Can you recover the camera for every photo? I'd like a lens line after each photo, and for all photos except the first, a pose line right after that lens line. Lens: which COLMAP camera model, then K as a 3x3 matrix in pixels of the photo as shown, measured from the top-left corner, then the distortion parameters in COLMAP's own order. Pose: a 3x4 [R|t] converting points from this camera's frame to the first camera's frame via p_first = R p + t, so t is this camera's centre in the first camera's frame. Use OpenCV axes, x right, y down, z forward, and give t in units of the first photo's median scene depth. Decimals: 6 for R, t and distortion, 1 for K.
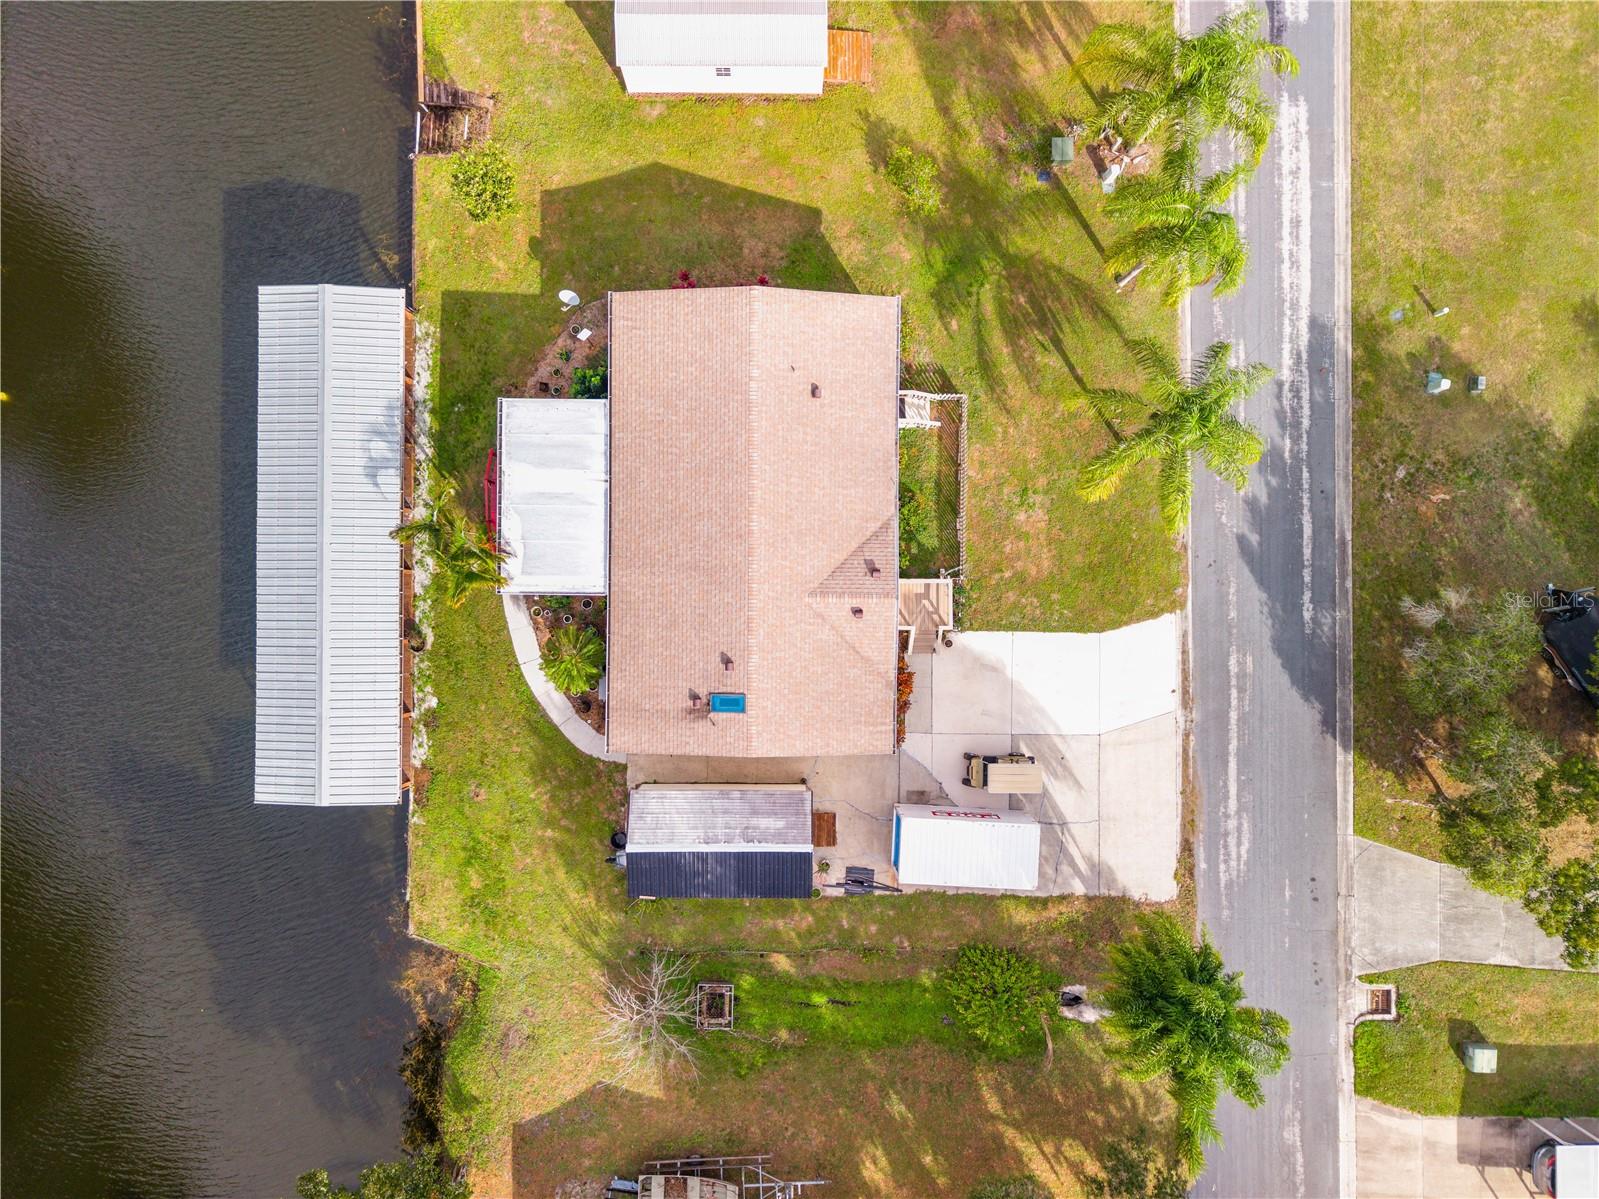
lens RADIAL K [[1068.2, 0, 799.5], [0, 1068.2, 599.5], [0, 0, 1]] dist [0.015798, -0.012670]
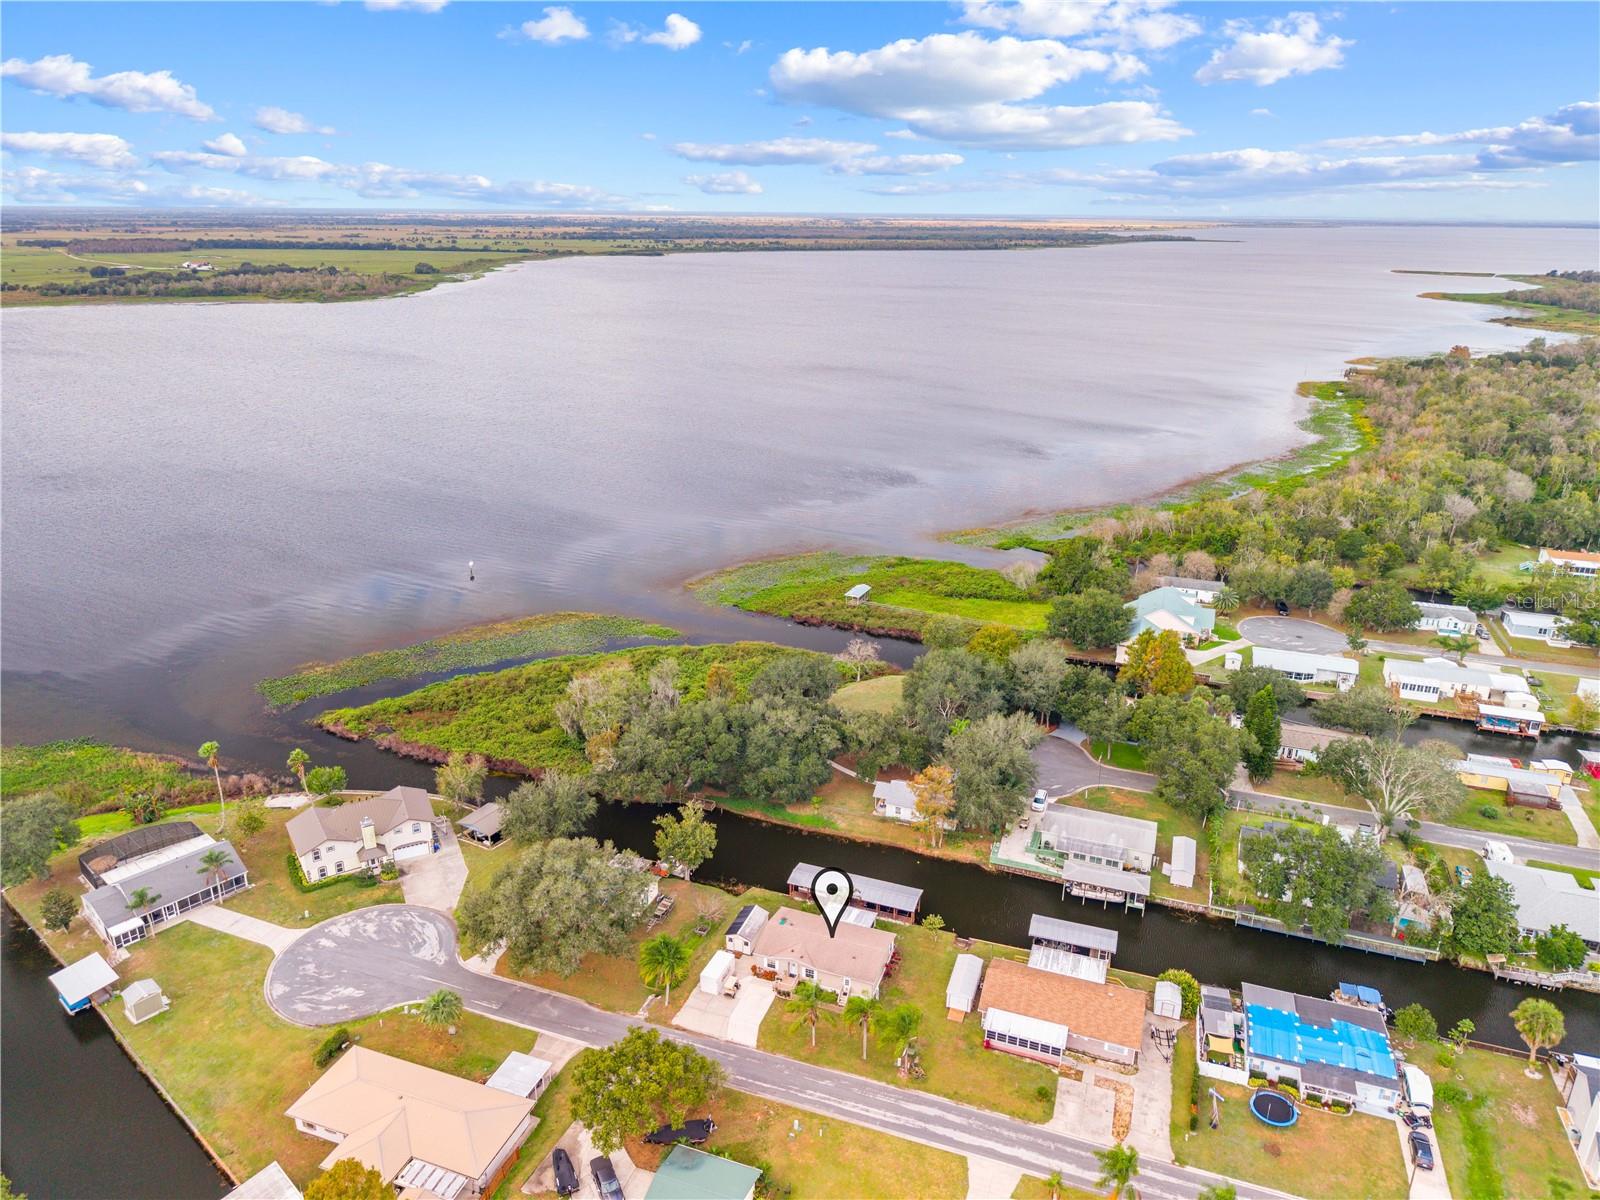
lens RADIAL K [[1055.5, 0, 800.0], [0, 1055.5, 600.0], [0, 0, 1]] dist [0.004408, -0.006662]
pose [[-0.338164, 0.302511, -0.891141, 2.632035], [-0.941073, -0.113923, 0.318439, -0.929238], [-0.005190, 0.946313, 0.323210, -1.189385]]
